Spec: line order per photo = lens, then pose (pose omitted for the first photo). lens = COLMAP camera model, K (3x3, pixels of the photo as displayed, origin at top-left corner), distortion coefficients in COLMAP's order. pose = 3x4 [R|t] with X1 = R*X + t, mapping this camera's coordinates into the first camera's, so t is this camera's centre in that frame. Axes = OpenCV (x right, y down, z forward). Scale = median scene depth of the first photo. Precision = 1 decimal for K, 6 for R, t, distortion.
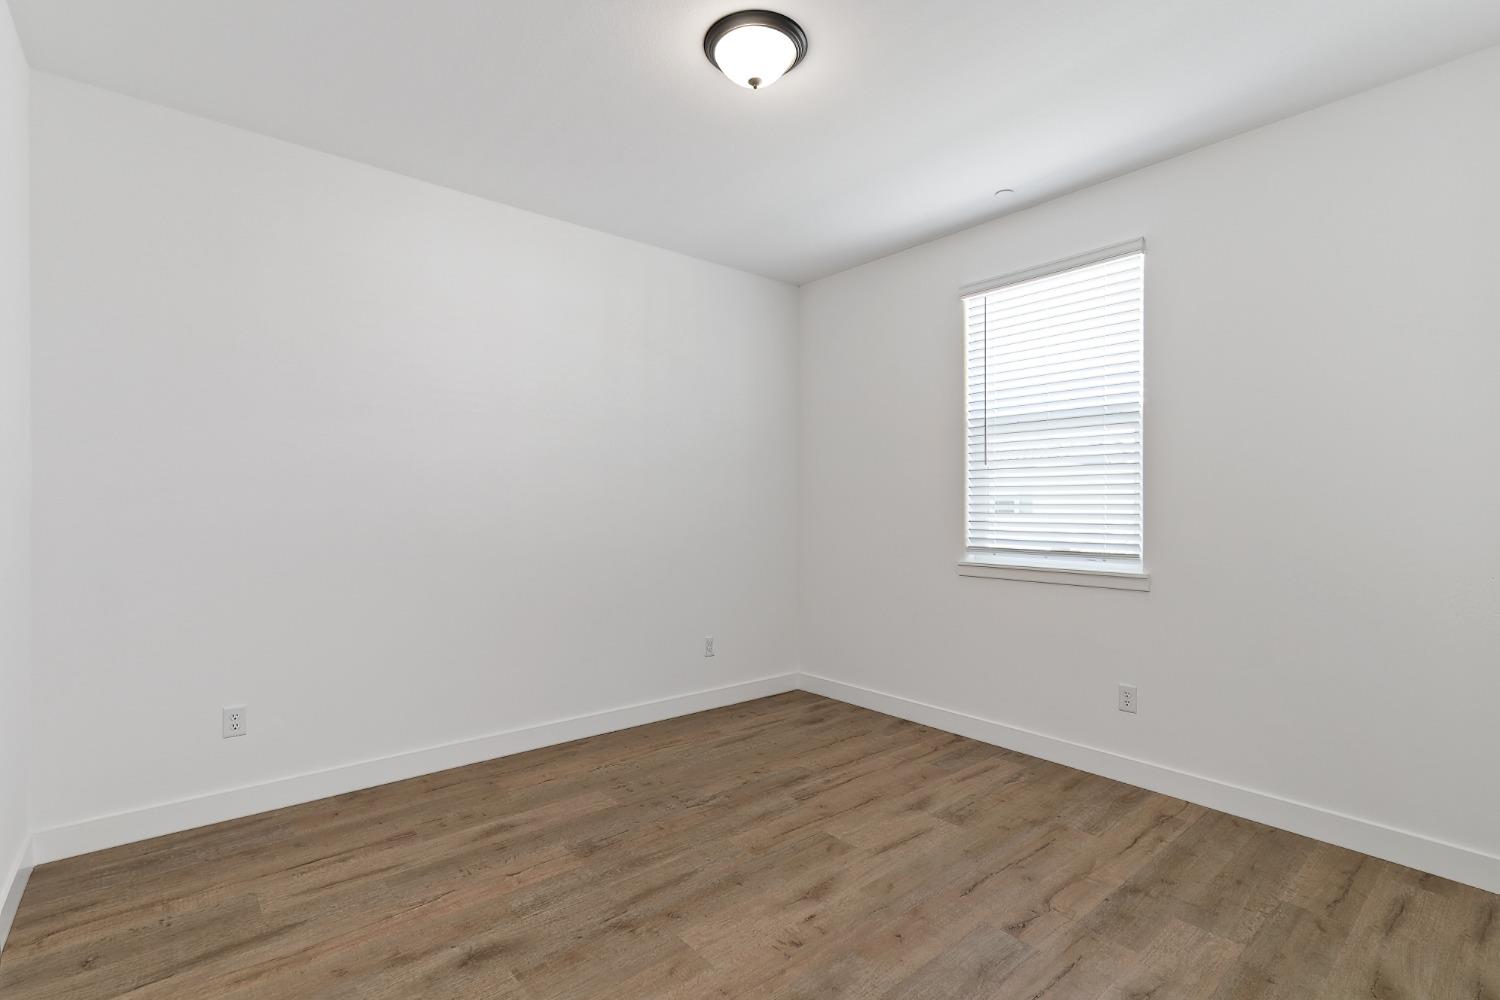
lens RADIAL K [[694.8, 0, 752.8], [0, 694.8, 511.2], [0, 0, 1]] dist [0.004155, 0.001071]
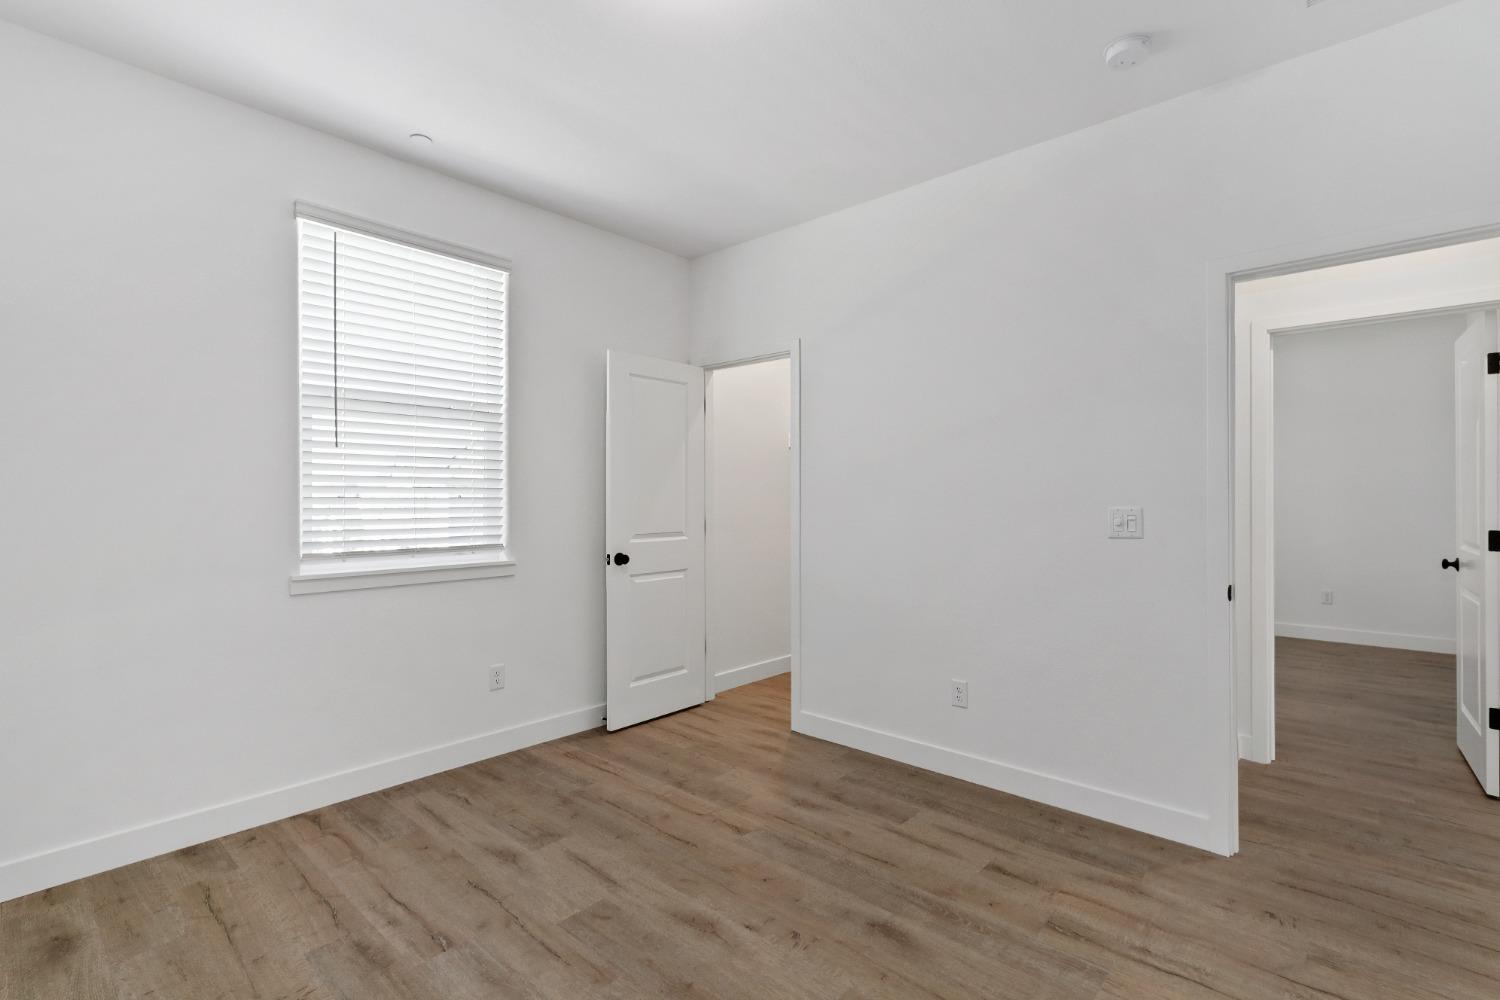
lens RADIAL K [[694.8, 0, 751.7], [0, 694.8, 498.0], [0, 0, 1]] dist [0.004155, 0.001071]
pose [[-0.129671, -0.006163, 0.991538, -0.573584], [0.004926, 0.999964, 0.006860, -0.015419], [-0.991545, 0.005774, -0.129636, 0.729989]]
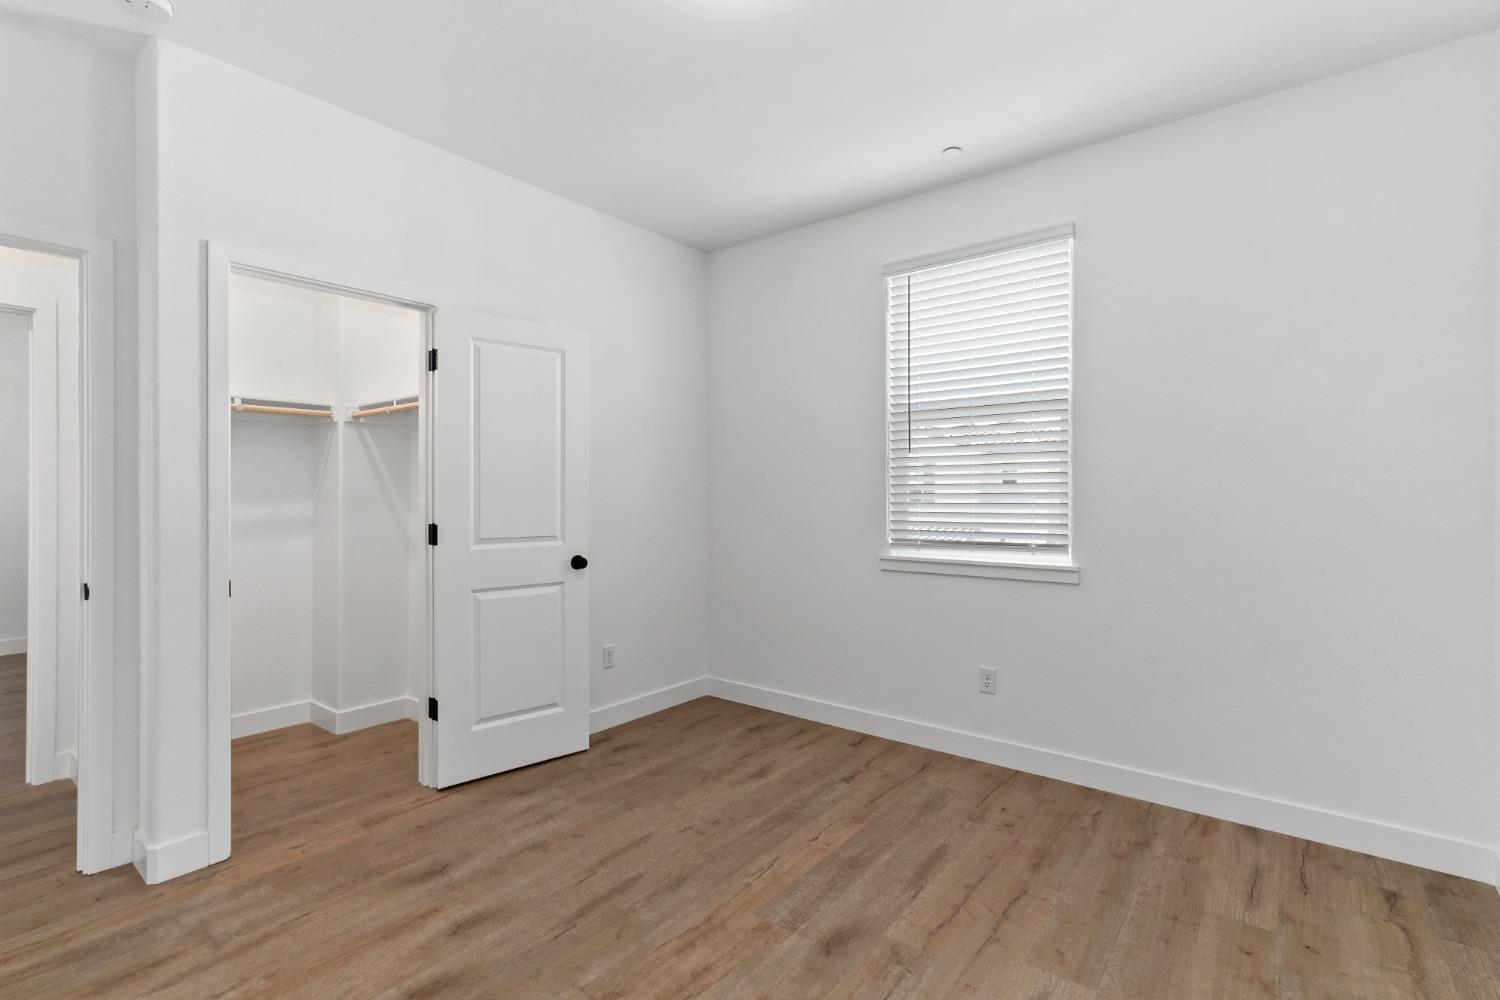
lens RADIAL K [[694.8, 0, 727.4], [0, 694.8, 504.4], [0, 0, 1]] dist [0.004155, 0.001071]
pose [[0.983320, 0.000272, 0.181881, -0.095441], [-0.001203, 0.999987, 0.005011, -0.000903], [-0.181878, -0.005146, 0.983308, 0.122845]]
